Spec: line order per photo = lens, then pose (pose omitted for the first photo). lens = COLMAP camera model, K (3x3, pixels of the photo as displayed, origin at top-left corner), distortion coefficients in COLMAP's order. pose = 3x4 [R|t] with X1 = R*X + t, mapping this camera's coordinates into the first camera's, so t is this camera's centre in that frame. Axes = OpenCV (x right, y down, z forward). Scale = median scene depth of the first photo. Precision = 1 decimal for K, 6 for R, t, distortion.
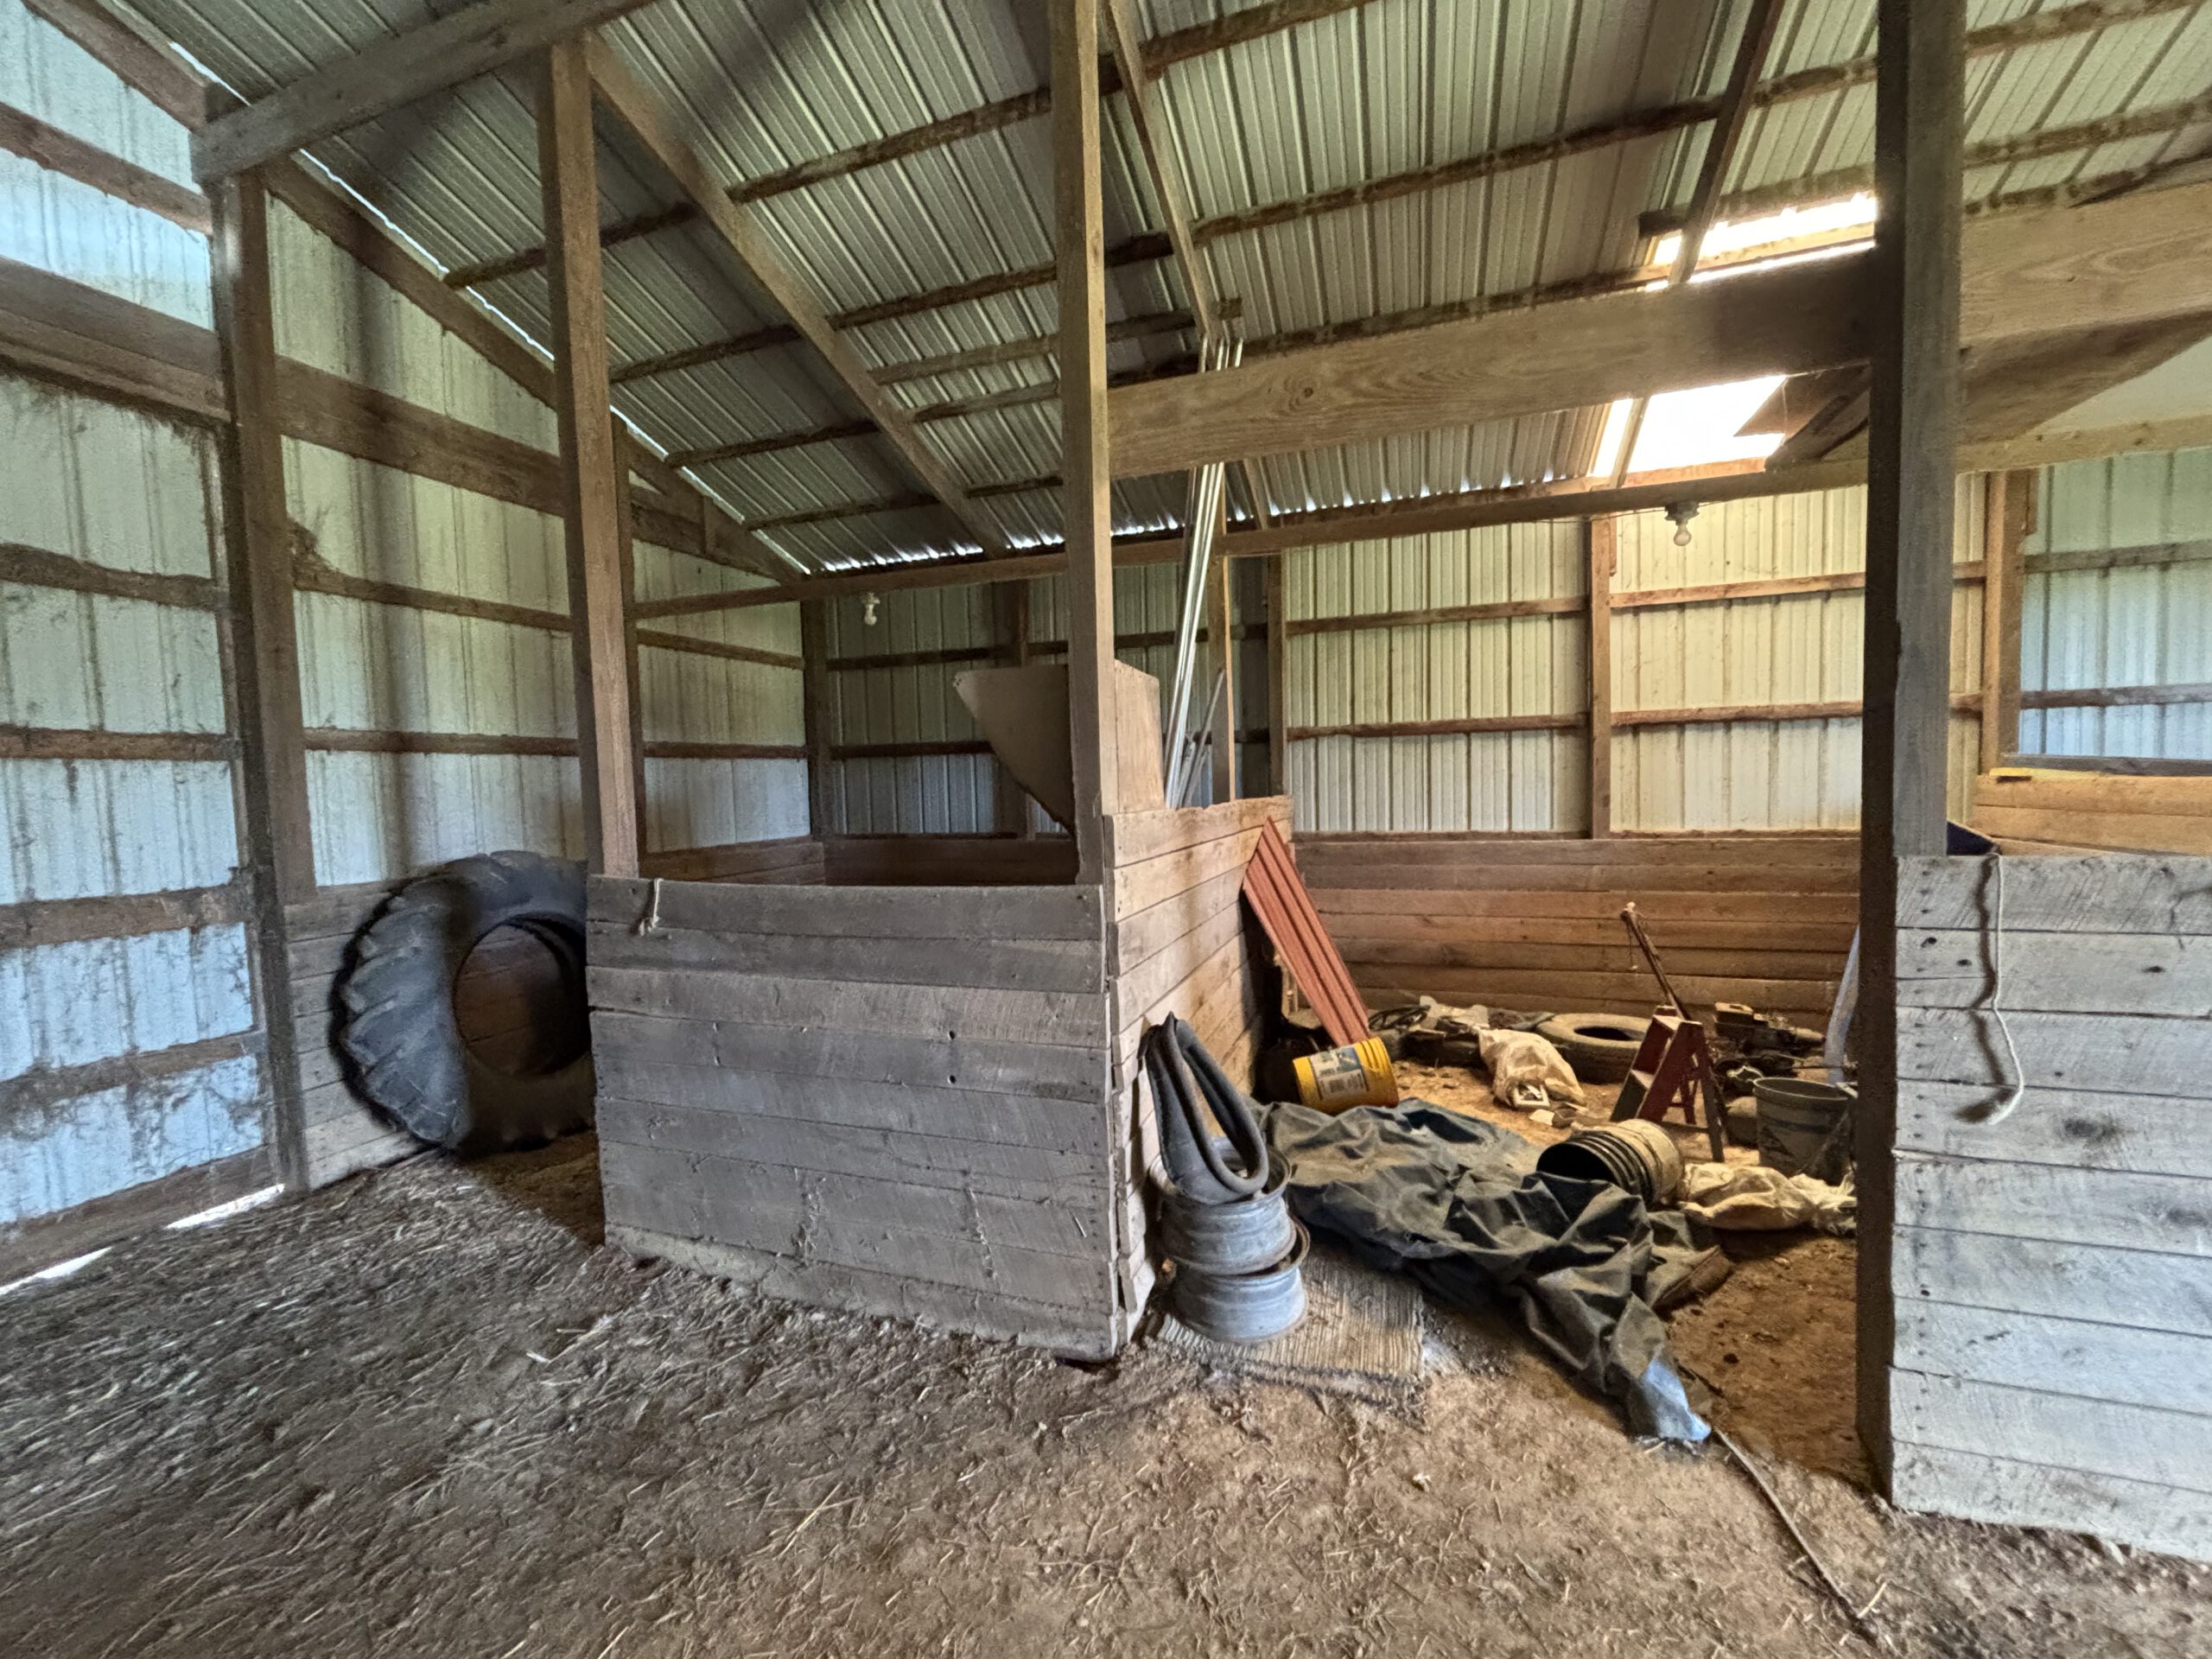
lens RADIAL K [[893.9, 0, 1101.6], [0, 893.9, 829.9], [0, 0, 1]] dist [0.001088, 0.001035]
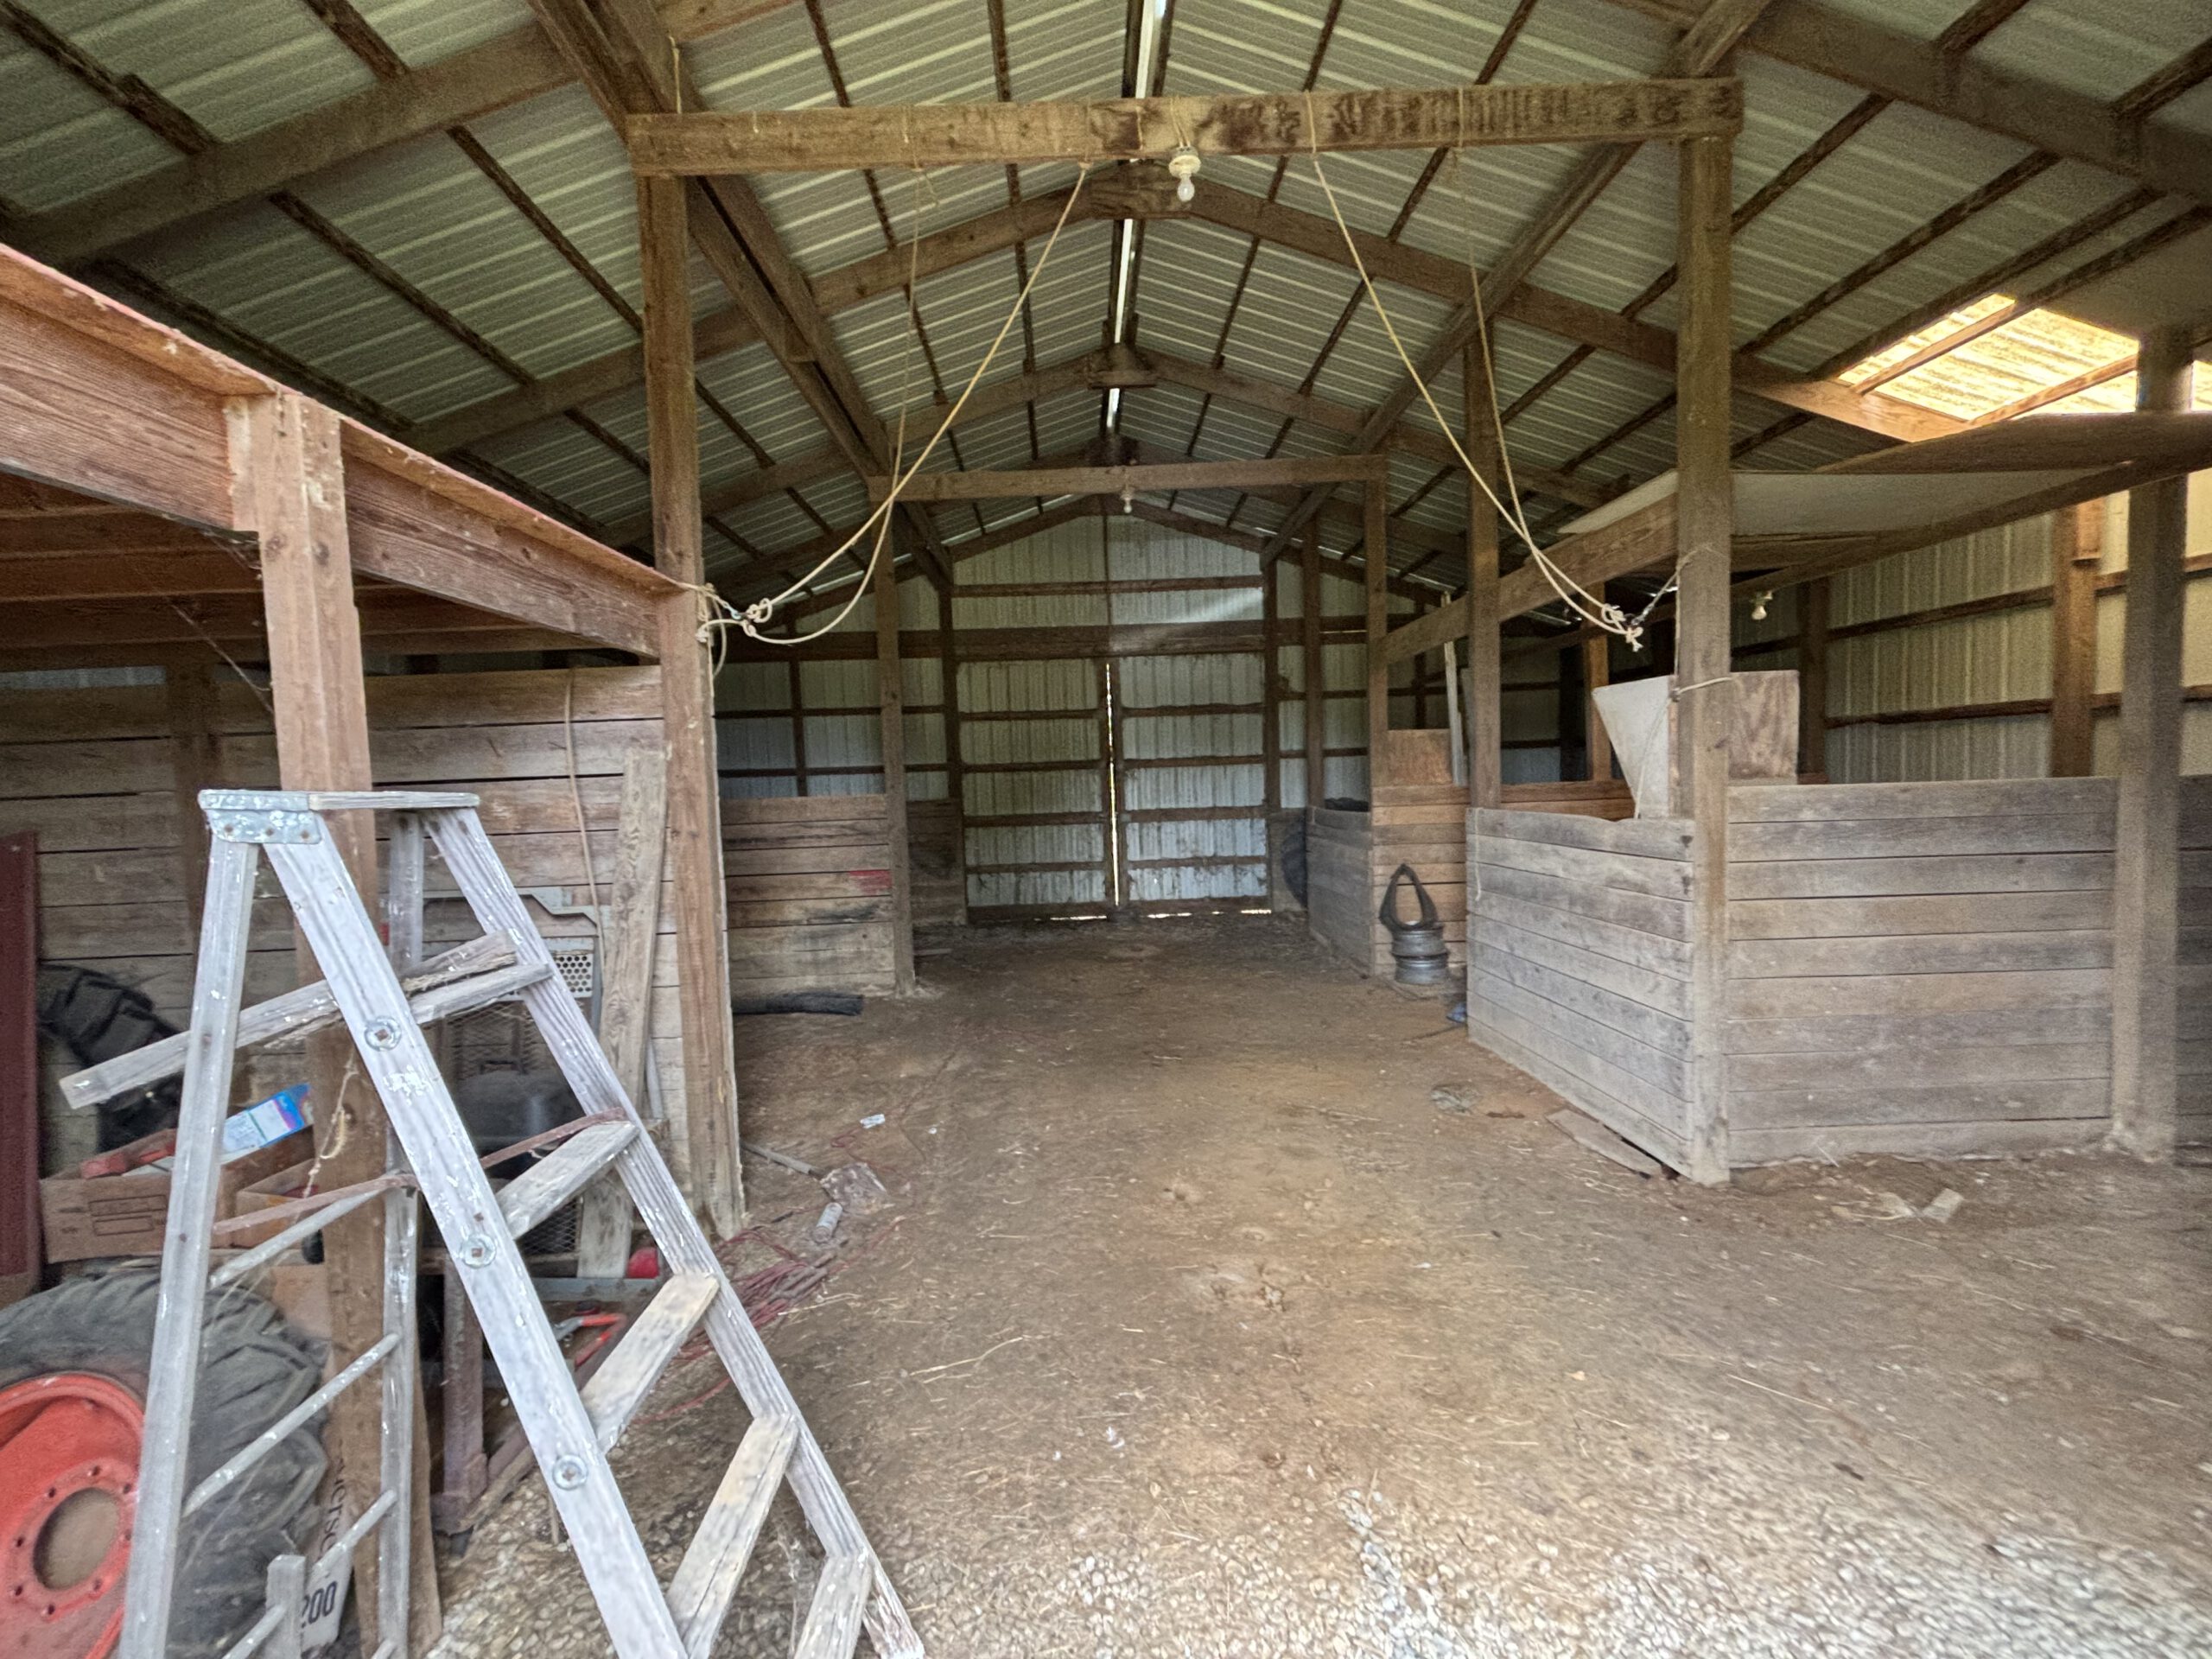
lens RADIAL K [[876.1, 0, 1097.3], [0, 876.1, 859.7], [0, 0, 1]] dist [-0.021977, 0.000436]
pose [[0.357408, 0.096998, -0.928898, 1.592145], [-0.021875, 0.995189, 0.095504, -0.025732], [0.933692, -0.013814, 0.357810, -0.566796]]
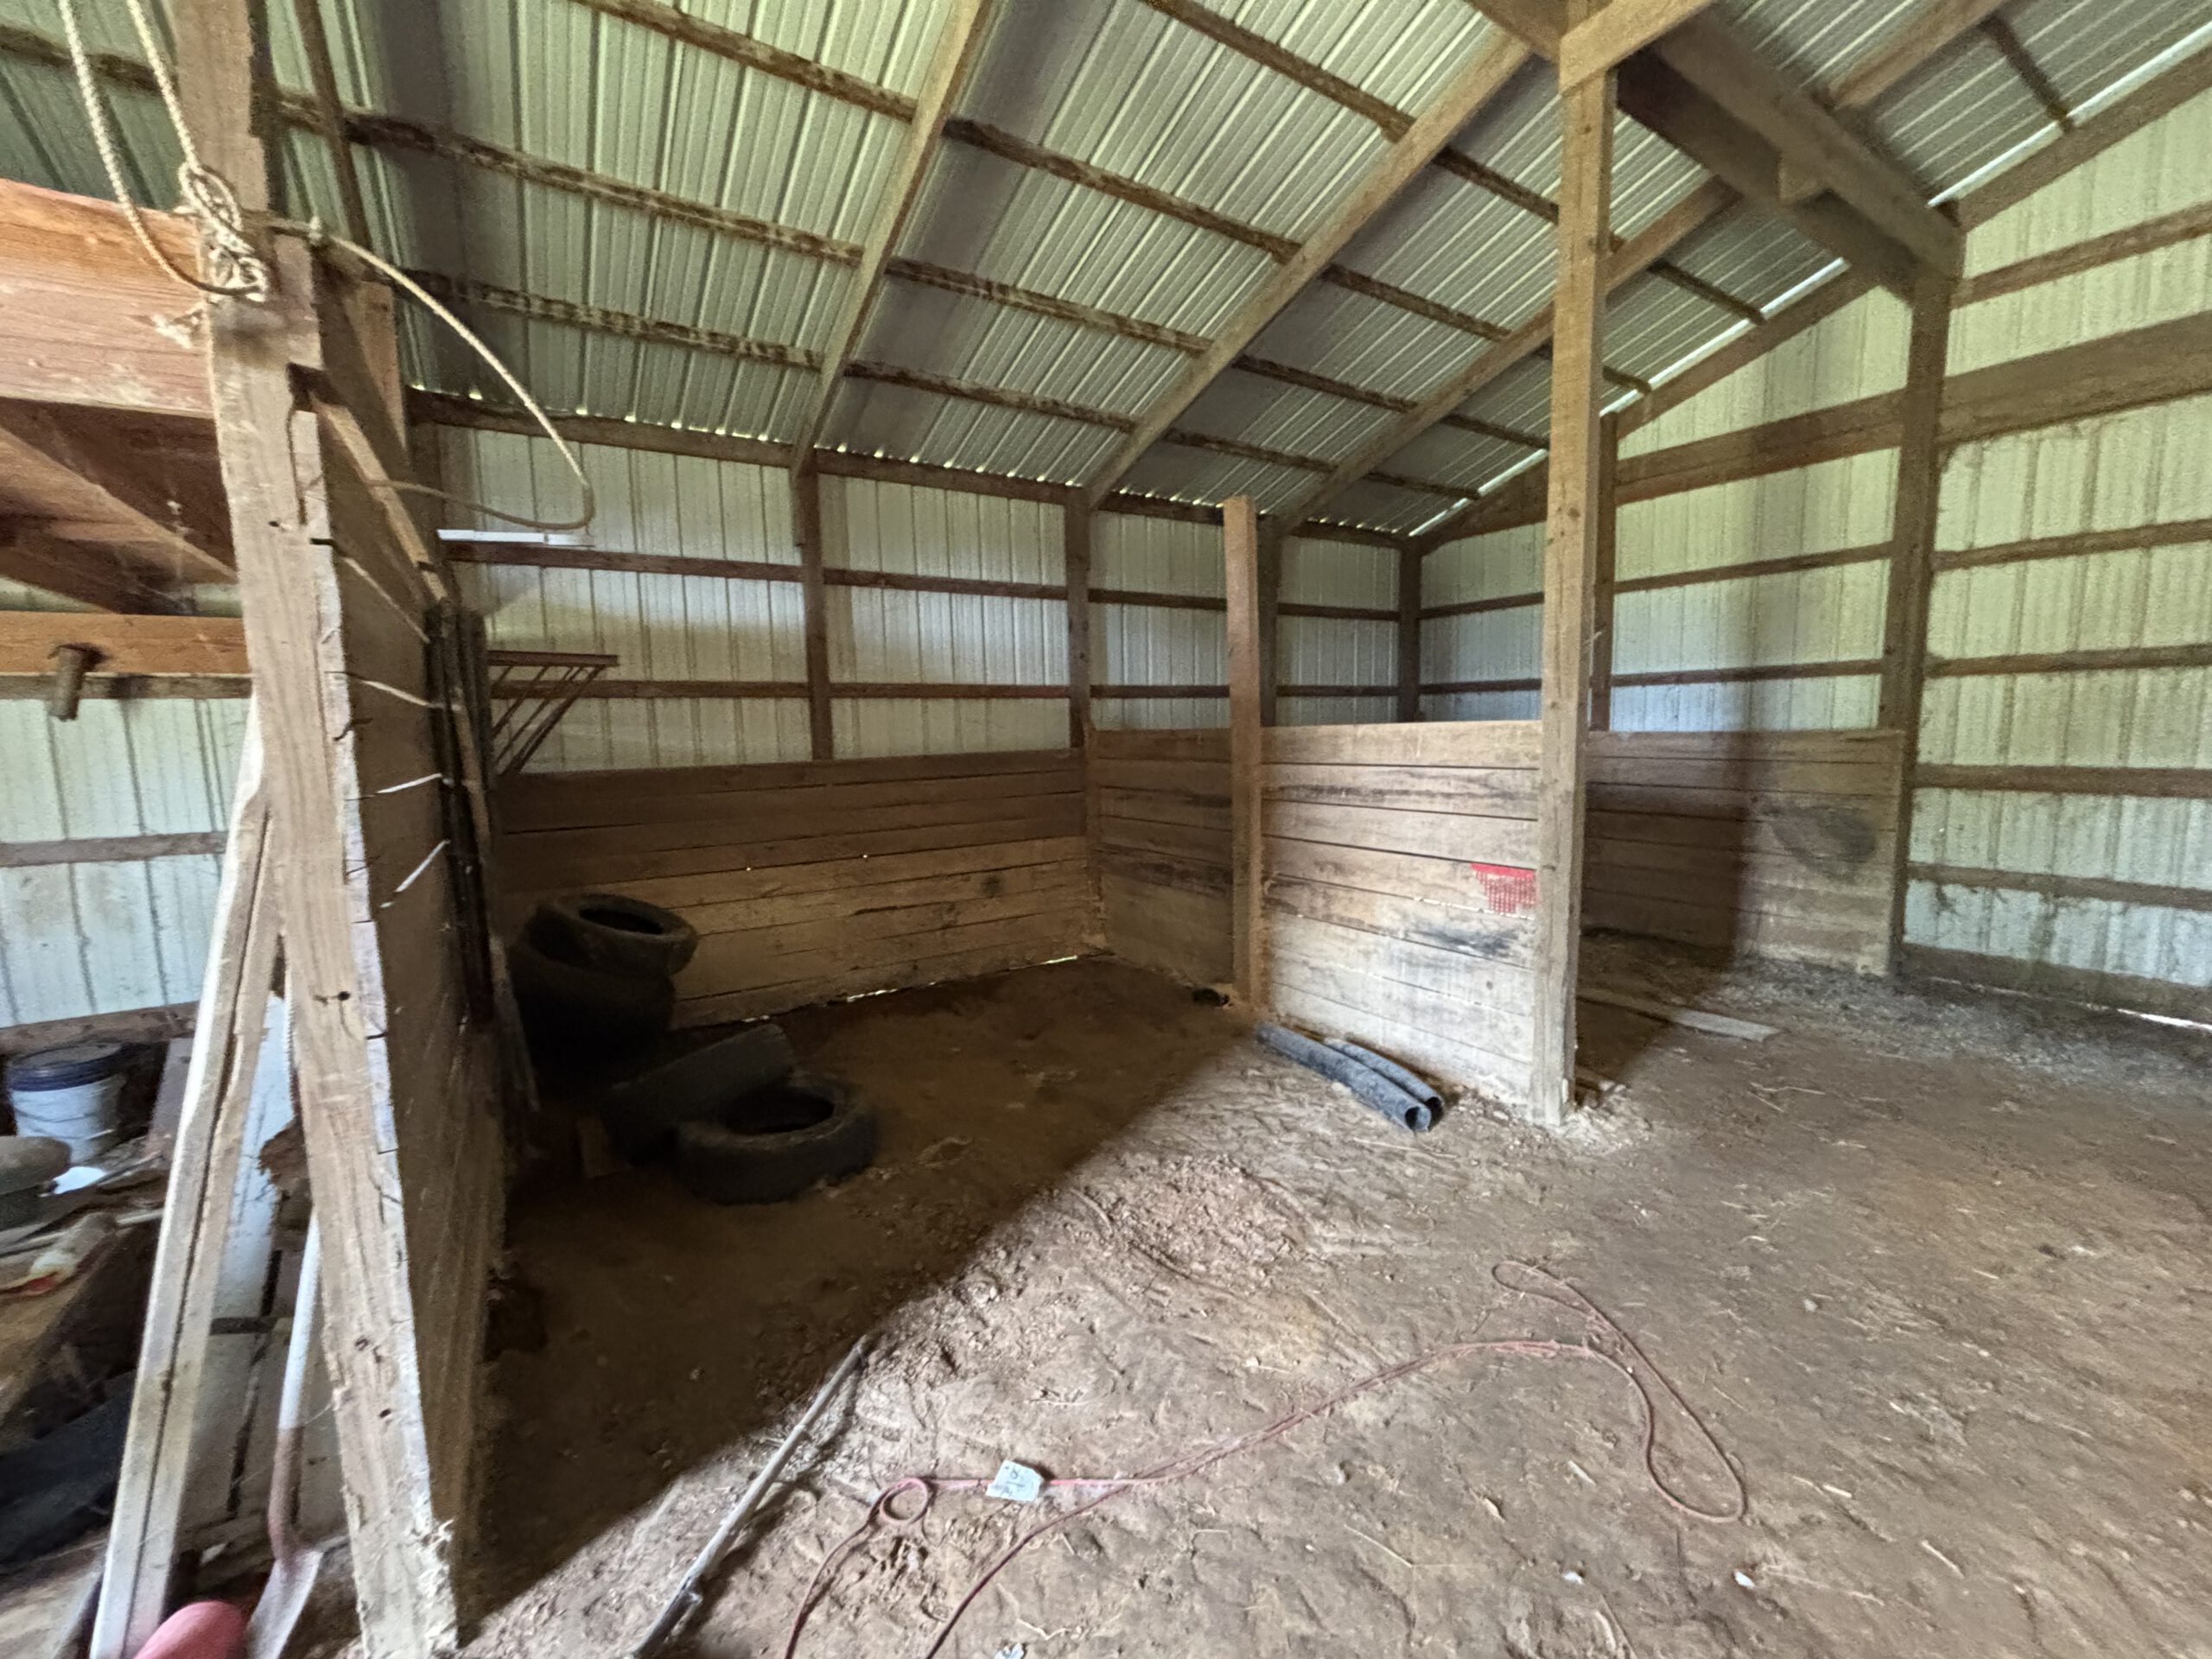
lens RADIAL K [[893.9, 0, 1101.6], [0, 893.9, 829.9], [0, 0, 1]] dist [0.001088, 0.001035]
pose [[-0.611293, 0.132109, -0.780300, 0.703803], [-0.002067, 0.985699, 0.168503, -0.021813], [0.791402, 0.104617, -0.602277, -0.092614]]
